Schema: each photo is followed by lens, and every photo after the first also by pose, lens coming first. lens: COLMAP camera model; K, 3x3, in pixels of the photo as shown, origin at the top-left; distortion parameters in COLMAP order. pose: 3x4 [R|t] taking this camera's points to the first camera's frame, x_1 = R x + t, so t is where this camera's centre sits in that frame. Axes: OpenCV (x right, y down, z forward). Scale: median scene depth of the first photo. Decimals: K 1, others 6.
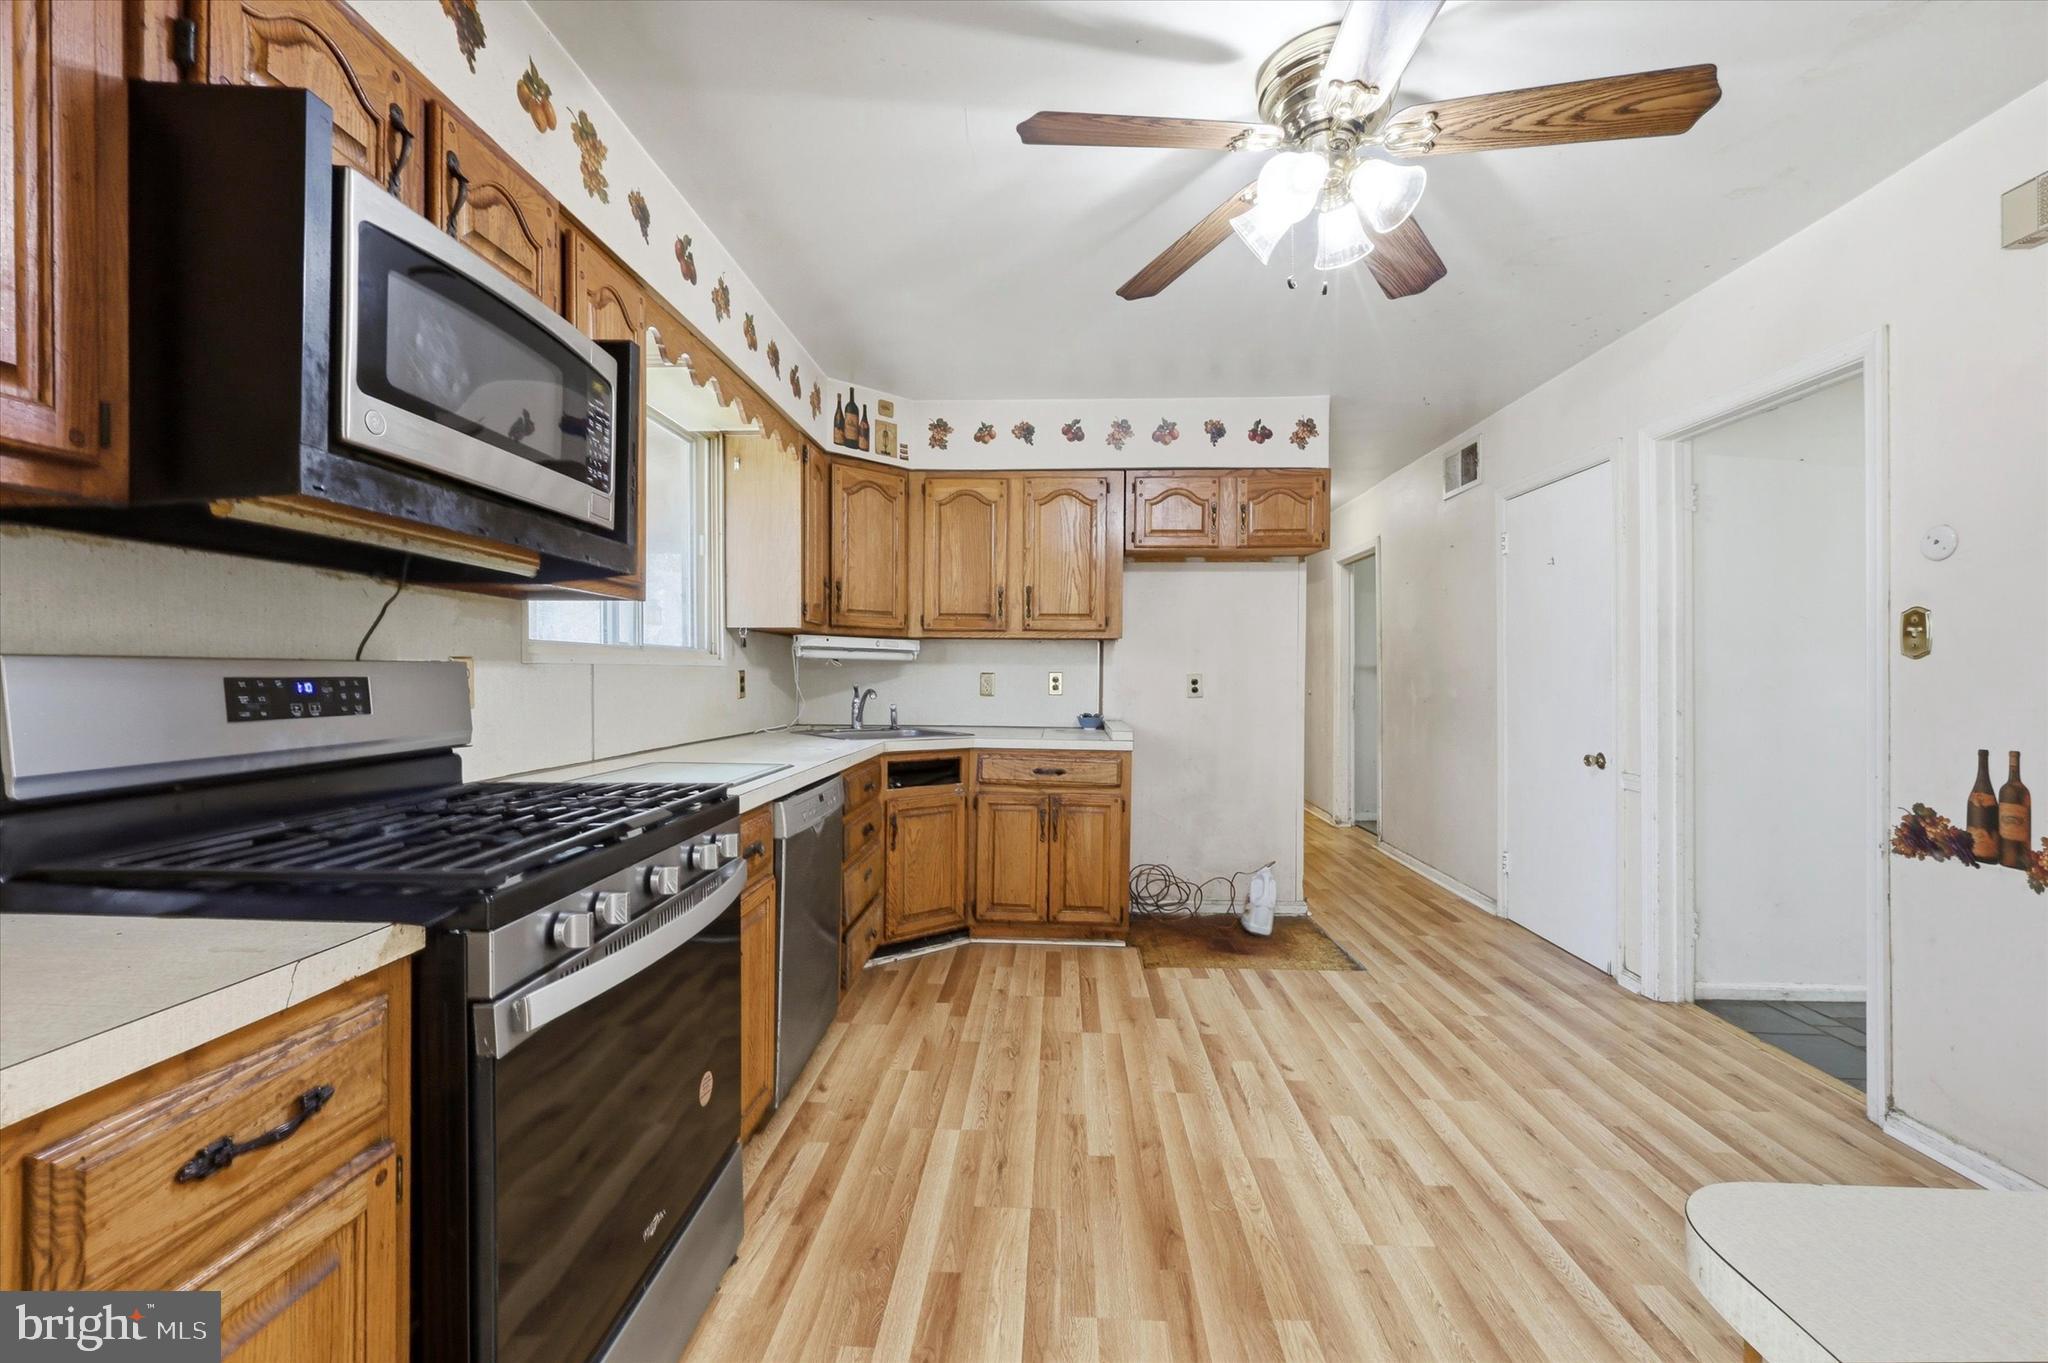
lens RADIAL K [[834.7, 0, 1010.5], [0, 834.7, 682.7], [0, 0, 1]] dist [0.002330, 0.000379]
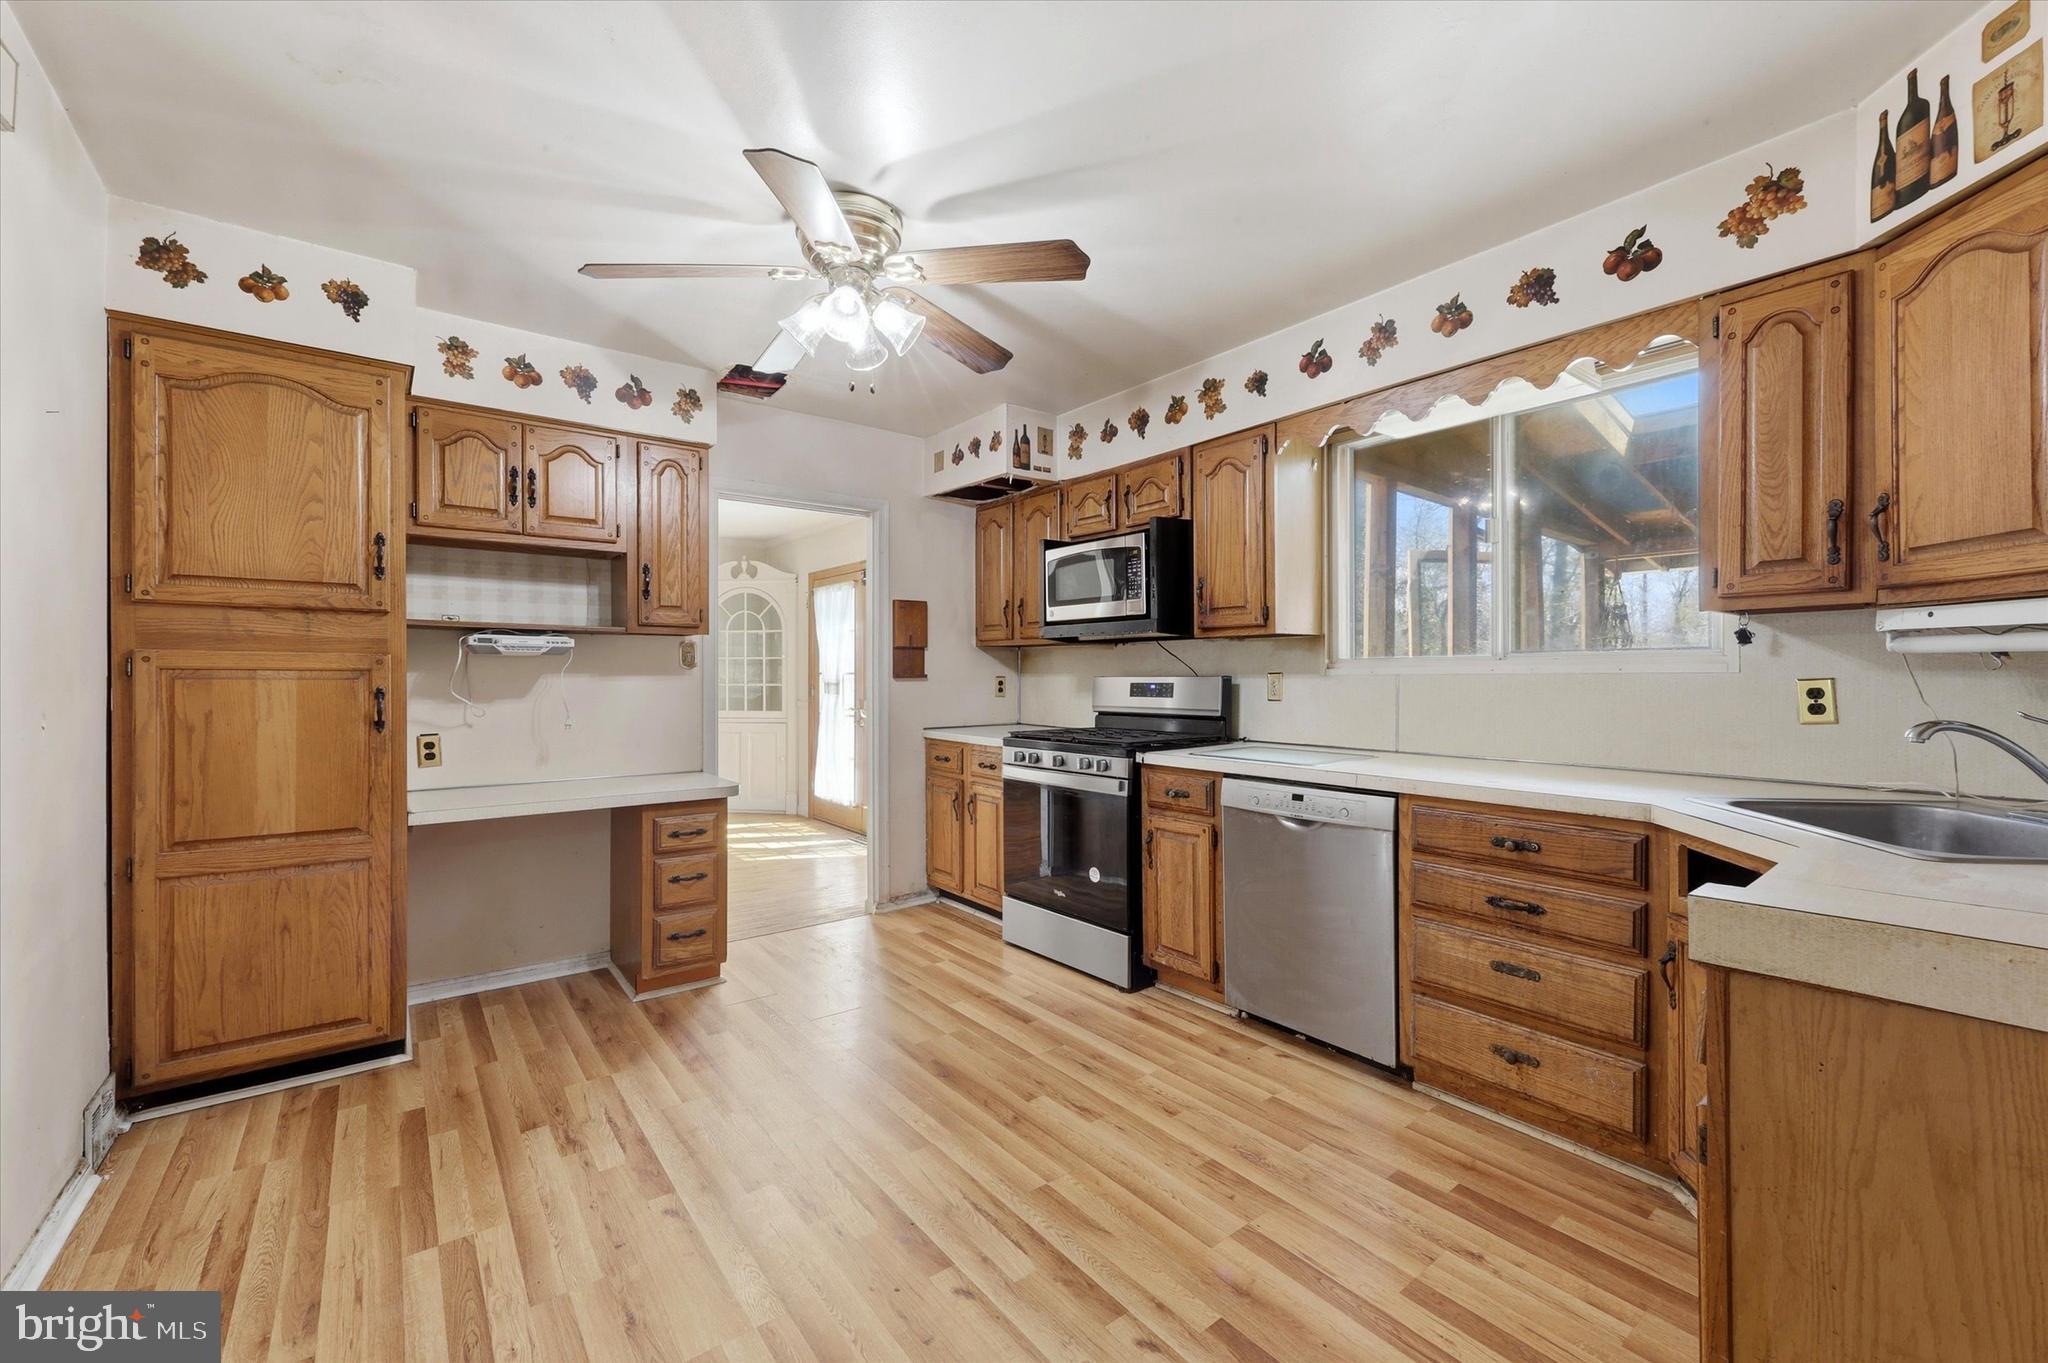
lens RADIAL K [[823.1, 0, 1015.0], [0, 823.1, 678.0], [0, 0, 1]] dist [0.000458, 0.000216]
pose [[-0.756275, 0.003734, -0.654243, 0.856735], [-0.003467, 0.999947, 0.009715, -0.030754], [0.654245, 0.009616, -0.756222, 1.793894]]
